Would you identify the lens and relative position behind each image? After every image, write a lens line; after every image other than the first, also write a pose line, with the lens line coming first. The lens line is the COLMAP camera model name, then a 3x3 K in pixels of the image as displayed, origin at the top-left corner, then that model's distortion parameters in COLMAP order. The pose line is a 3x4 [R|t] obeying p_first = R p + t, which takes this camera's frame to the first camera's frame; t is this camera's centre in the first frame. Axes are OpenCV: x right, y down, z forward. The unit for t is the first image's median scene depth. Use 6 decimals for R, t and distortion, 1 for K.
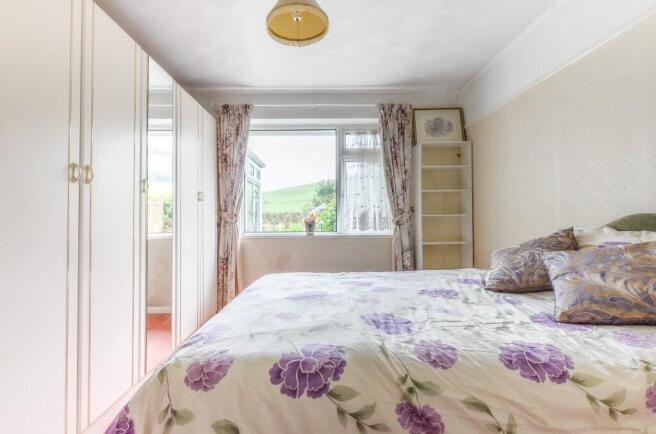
lens RADIAL K [[290.3, 0, 328.0], [0, 290.3, 212.9], [0, 0, 1]] dist [0.003375, 0.000067]
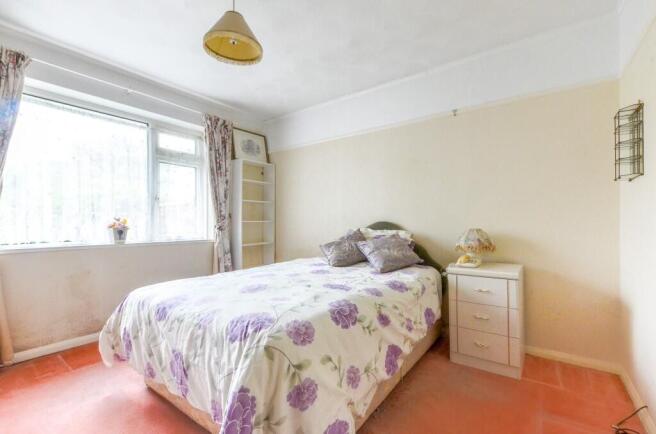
lens RADIAL K [[290.3, 0, 328.3], [0, 290.3, 221.1], [0, 0, 1]] dist [0.003375, 0.000067]
pose [[0.600106, 0.009747, 0.799861, -0.388605], [-0.014791, 0.999890, -0.001087, 0.004172], [-0.799784, -0.011179, 0.600184, 0.022043]]
